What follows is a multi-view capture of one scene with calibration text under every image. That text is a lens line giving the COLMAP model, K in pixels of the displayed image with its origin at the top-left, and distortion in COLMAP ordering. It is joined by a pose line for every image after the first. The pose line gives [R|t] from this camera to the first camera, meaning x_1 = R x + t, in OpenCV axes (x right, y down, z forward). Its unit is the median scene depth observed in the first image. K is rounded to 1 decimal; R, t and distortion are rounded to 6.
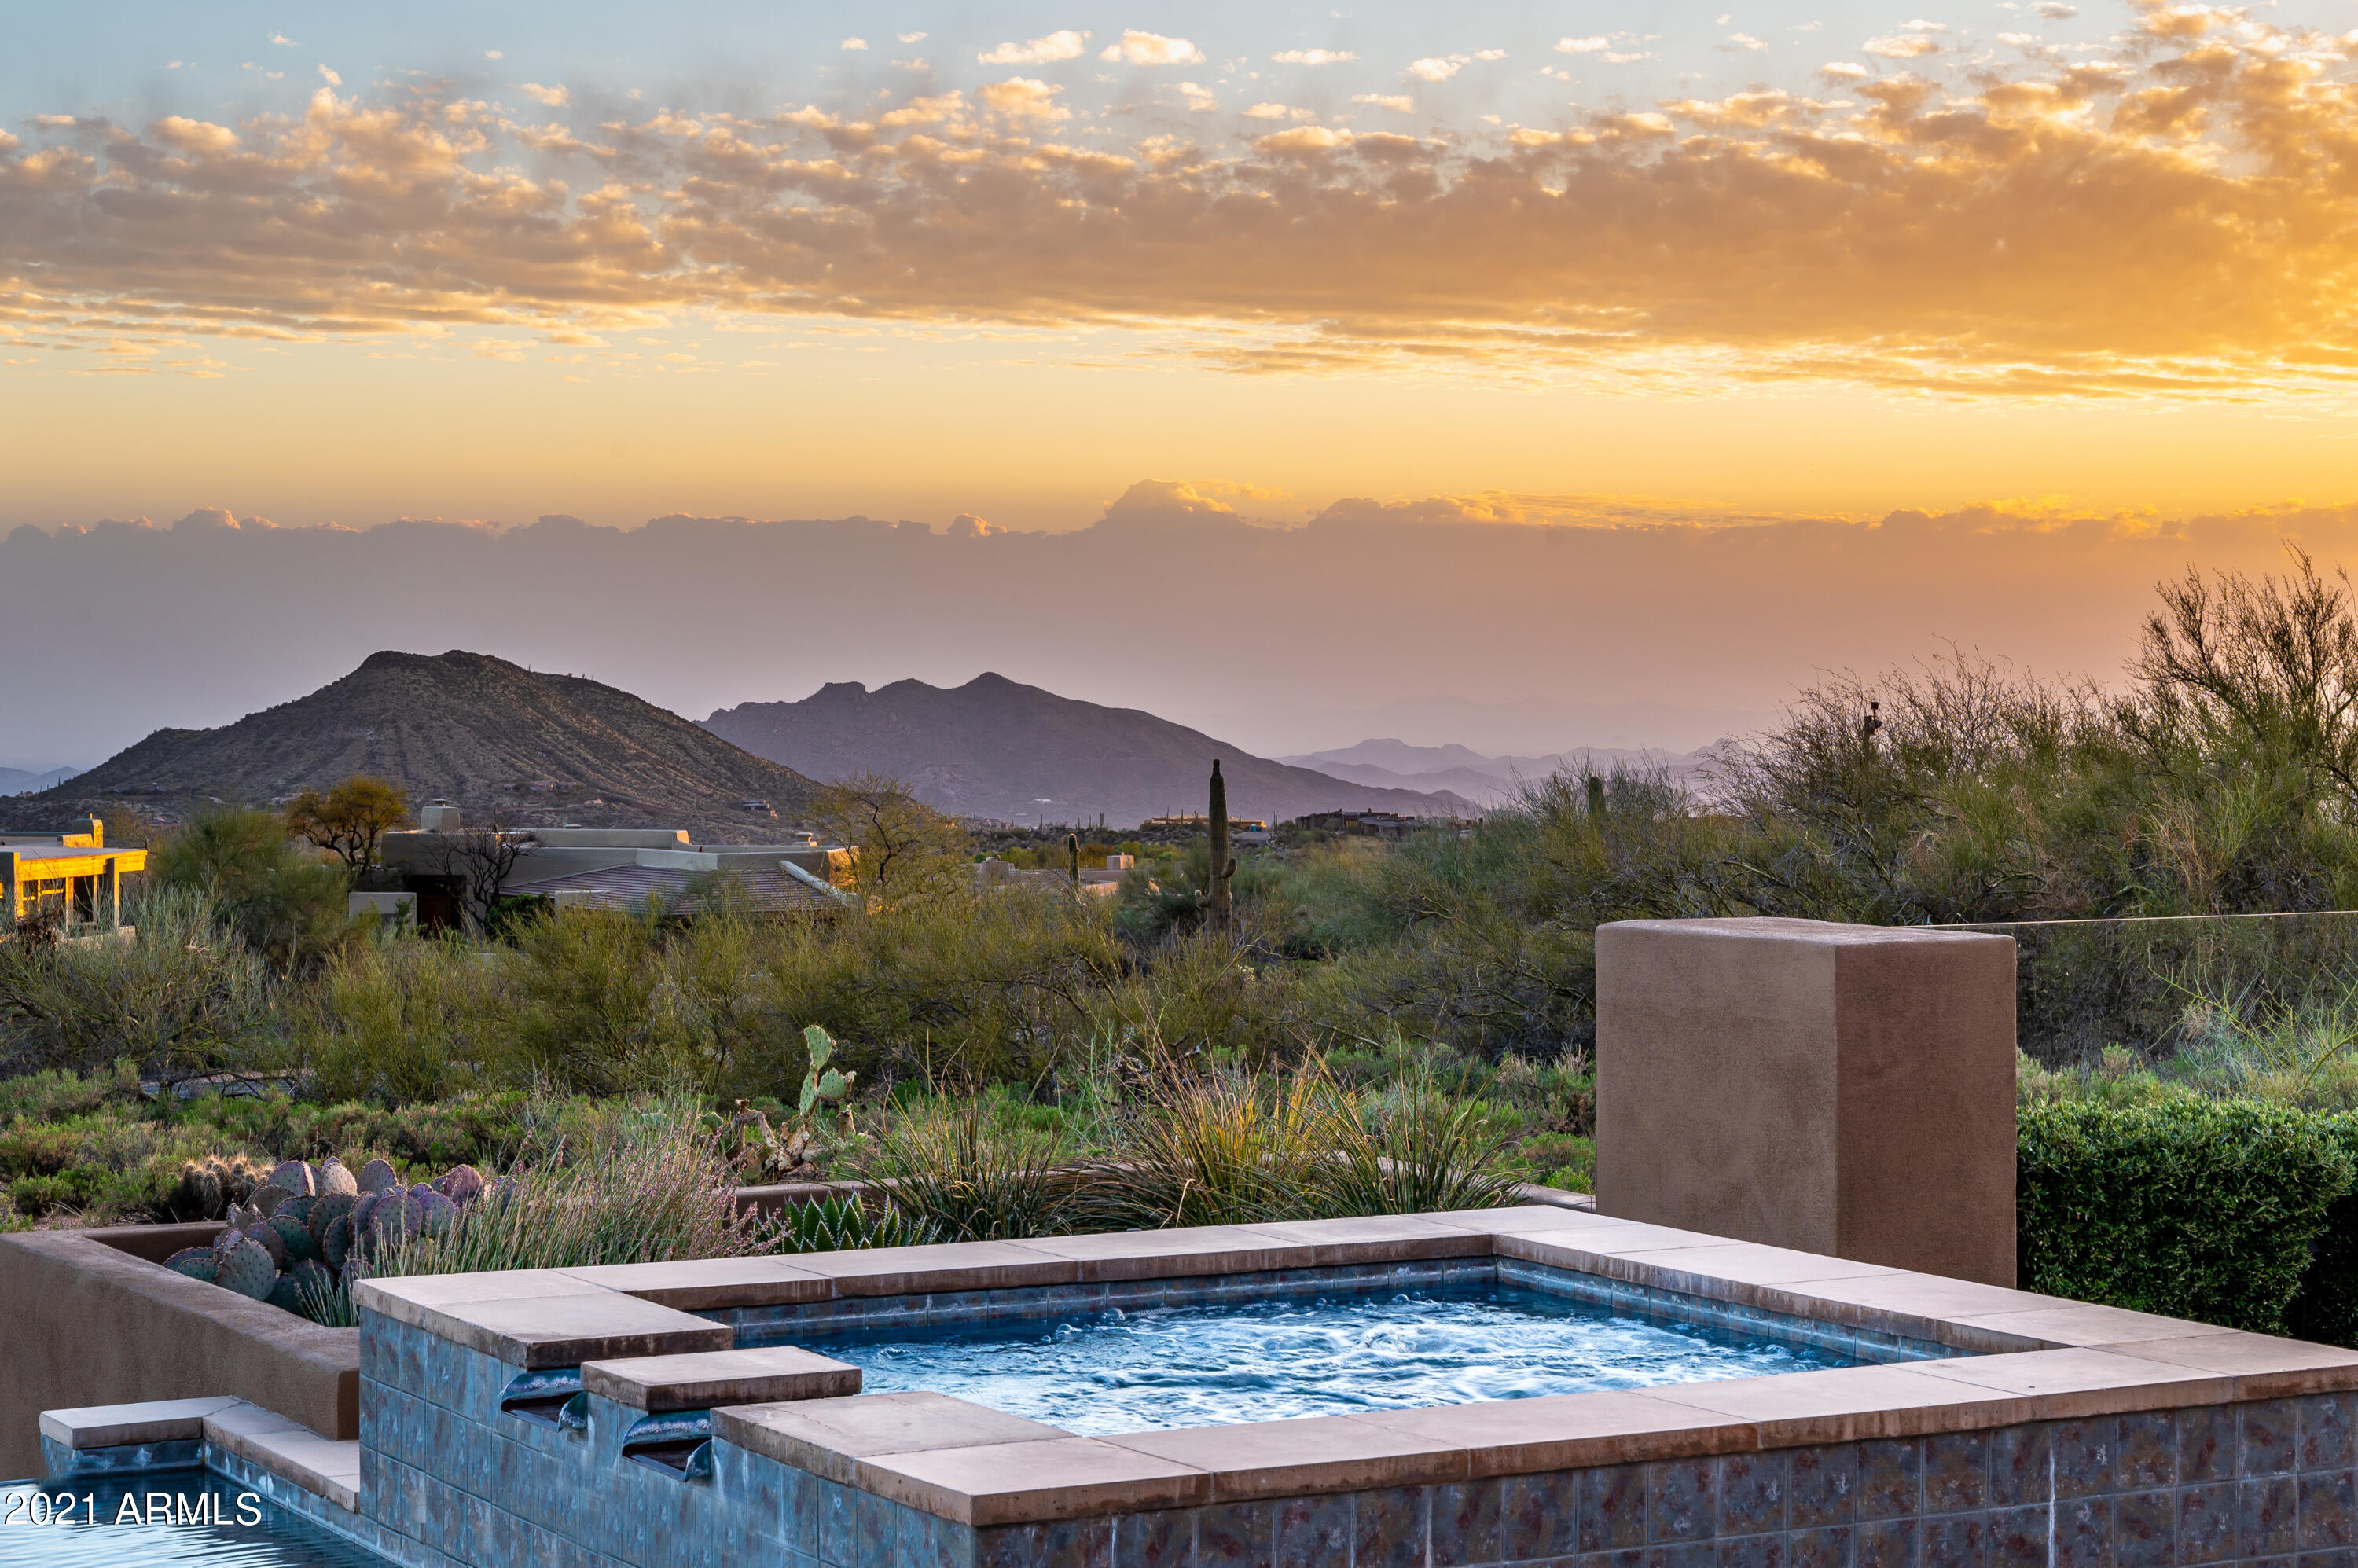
lens RADIAL K [[4740.7, 0, 1059.1], [0, 4740.7, 929.0], [0, 0, 1]] dist [0.043113, 0.000000]
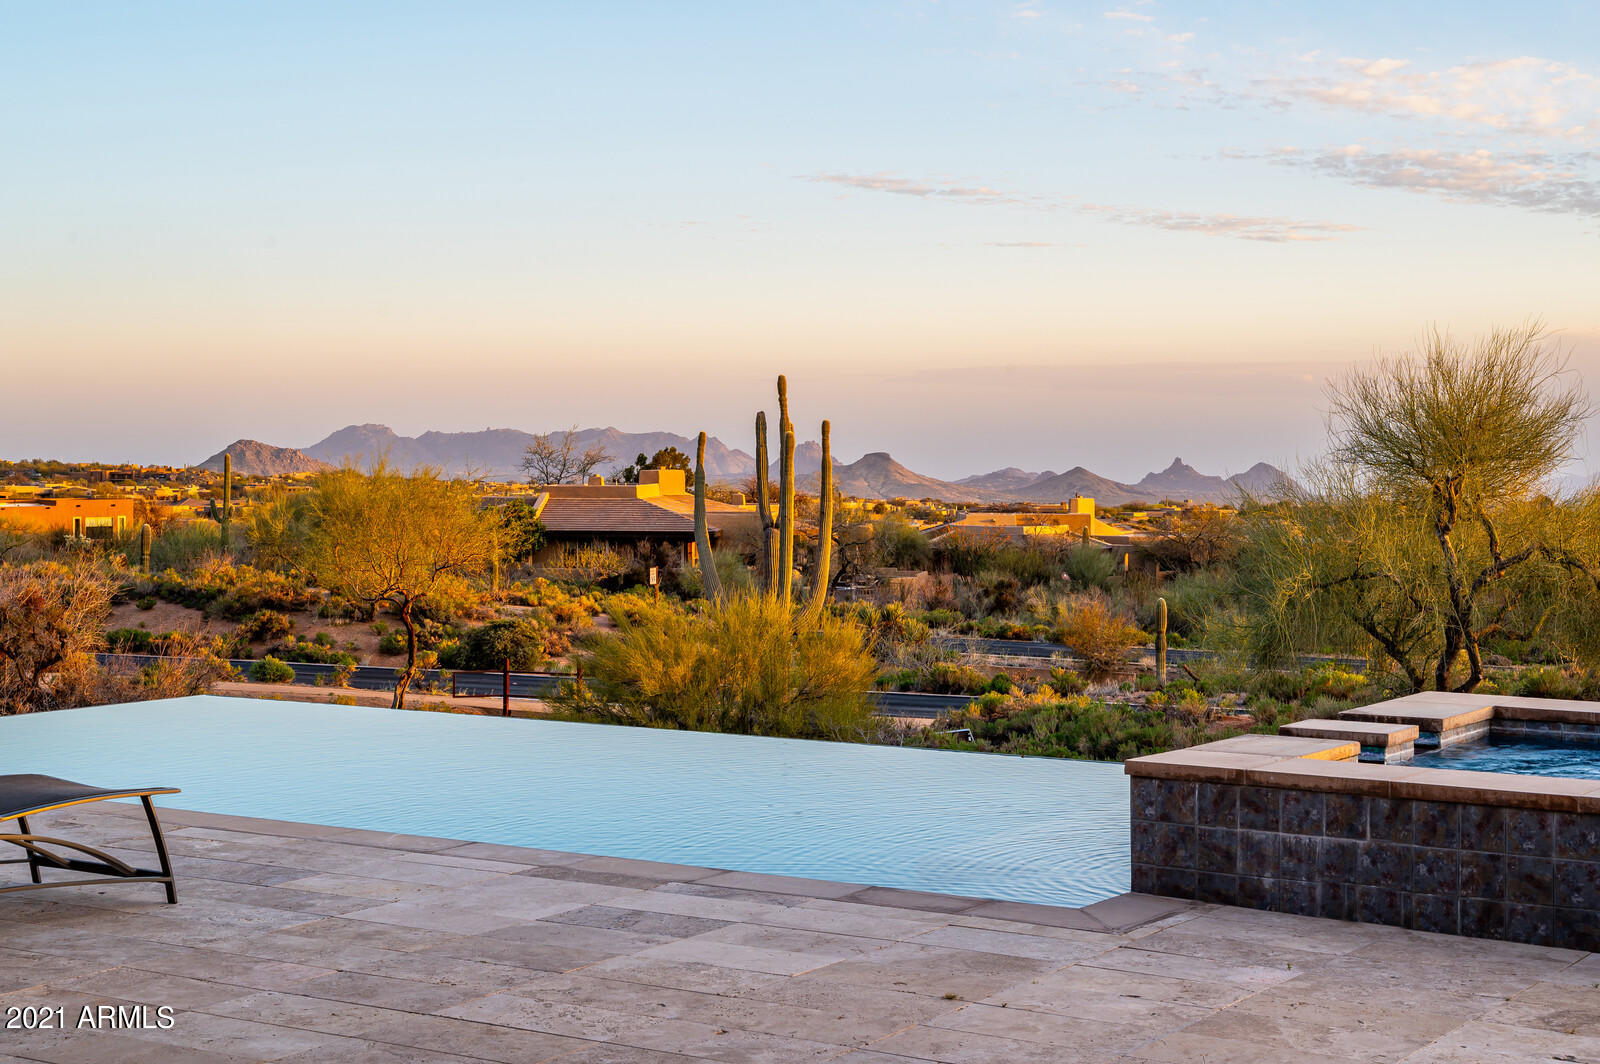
lens RADIAL K [[2581.7, 0, 794.7], [0, 2581.7, 520.9], [0, 0, 1]] dist [0.019190, 0.000000]
pose [[0.441911, 0.026051, -0.896681, 0.698295], [-0.050376, 0.998722, 0.004188, 0.009960], [0.895643, 0.043320, 0.442658, 0.248116]]
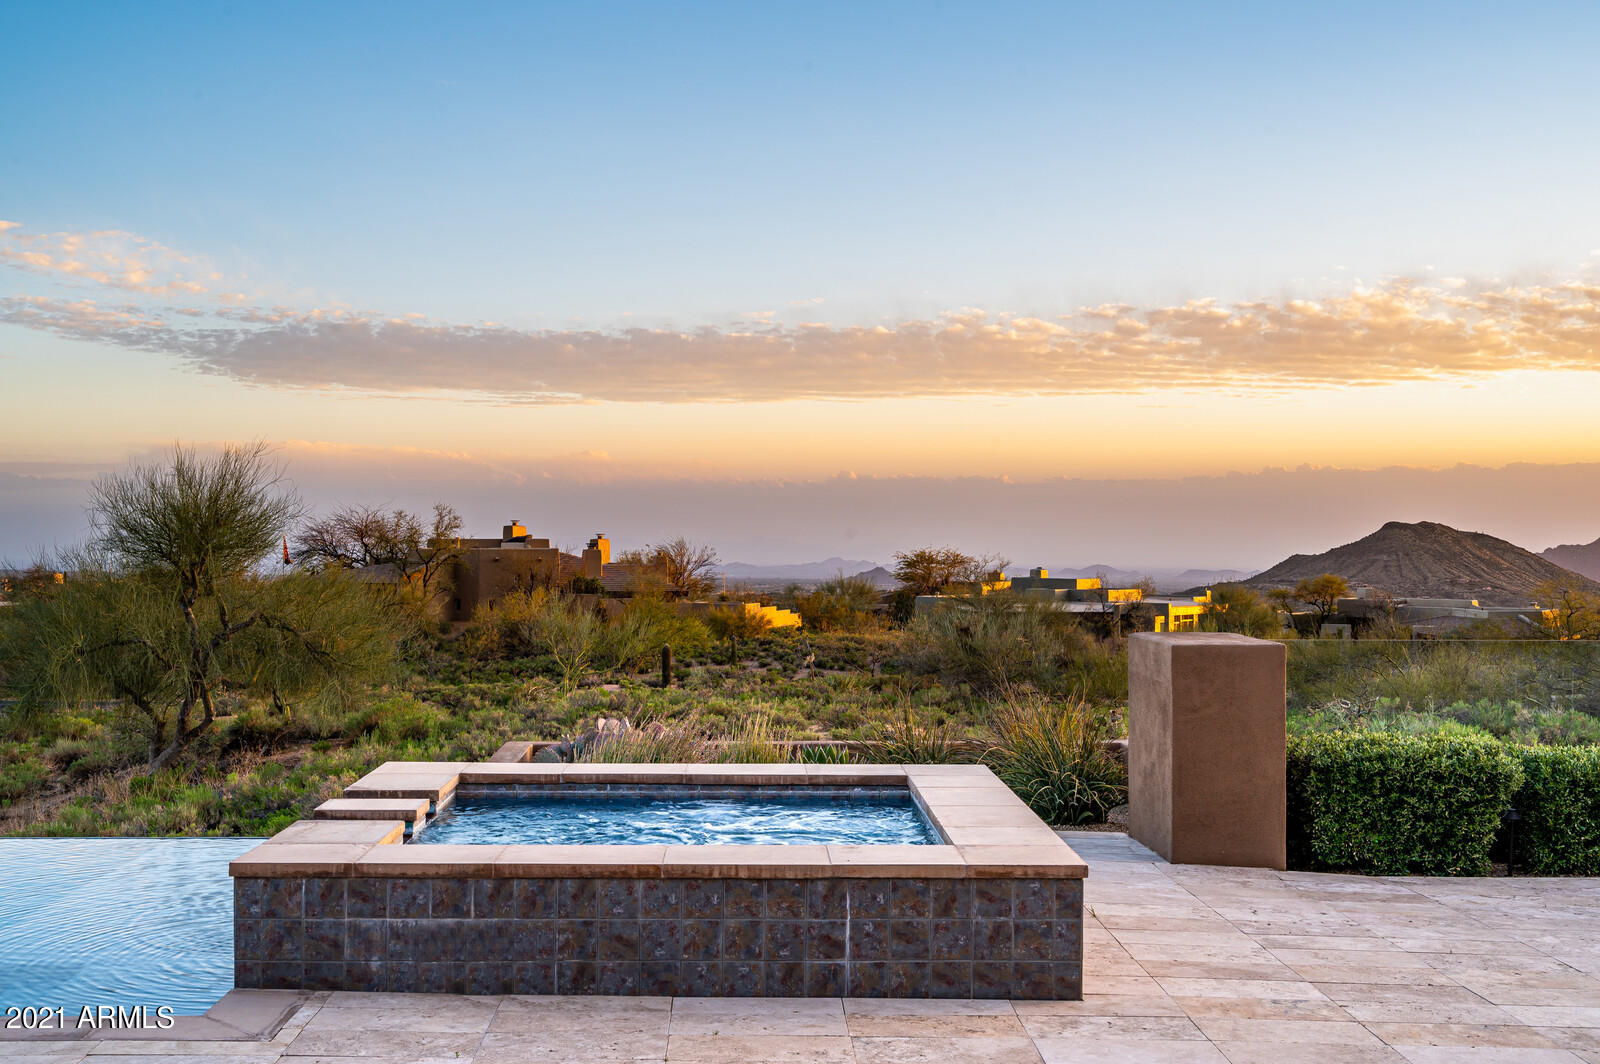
lens RADIAL K [[1929.3, 0, 790.9], [0, 1929.3, 491.6], [0, 0, 1]] dist [0.005708, 0.000000]
pose [[0.876471, -0.006372, -0.481413, 0.479561], [-0.029969, 0.997251, -0.067761, -0.002001], [0.480521, 0.073818, 0.873871, 0.224781]]
